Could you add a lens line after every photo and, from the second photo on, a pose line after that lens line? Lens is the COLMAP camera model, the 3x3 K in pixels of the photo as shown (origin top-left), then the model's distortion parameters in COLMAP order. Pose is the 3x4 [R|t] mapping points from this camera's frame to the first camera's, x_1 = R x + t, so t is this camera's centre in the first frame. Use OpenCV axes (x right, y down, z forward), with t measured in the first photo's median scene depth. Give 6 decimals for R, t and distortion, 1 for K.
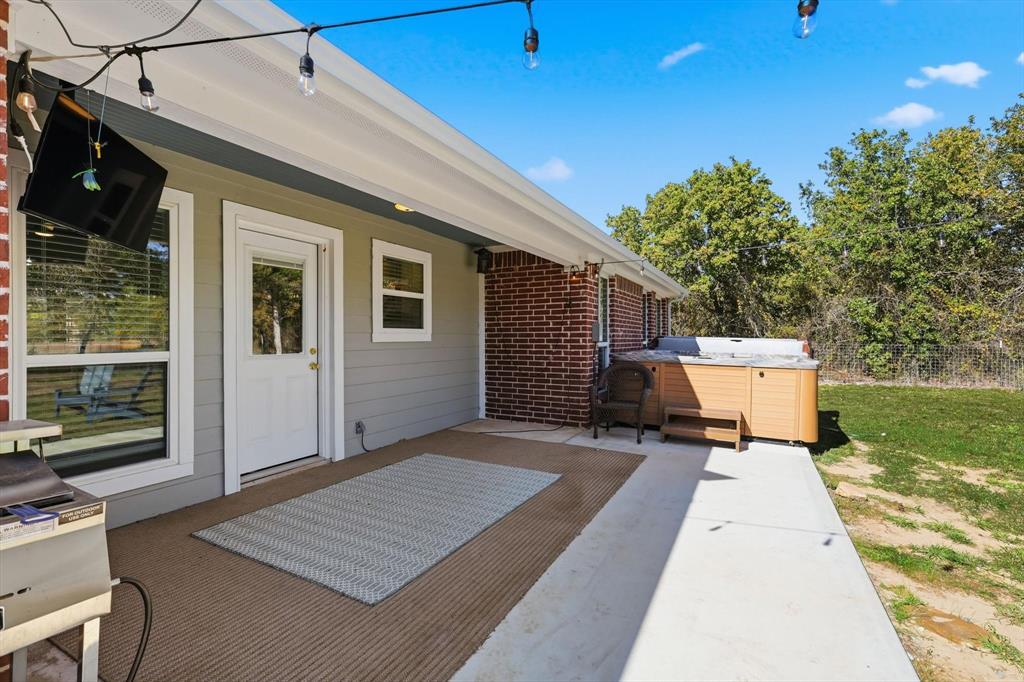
lens RADIAL K [[453.3, 0, 512.0], [0, 453.3, 341.0], [0, 0, 1]] dist [0.004226, 0.000086]
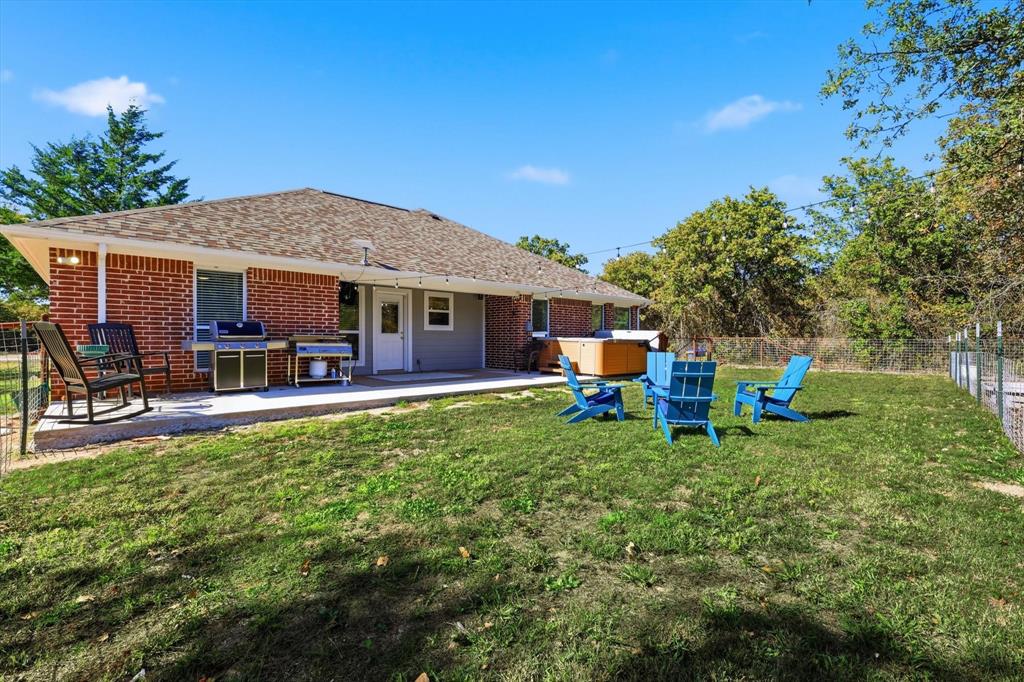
lens RADIAL K [[453.3, 0, 512.0], [0, 453.3, 341.0], [0, 0, 1]] dist [0.004226, 0.000086]
pose [[0.944698, 0.007520, -0.327856, 1.002450], [-0.008049, 0.999968, -0.000258, 0.059818], [0.327843, 0.002883, 0.944728, -1.276471]]
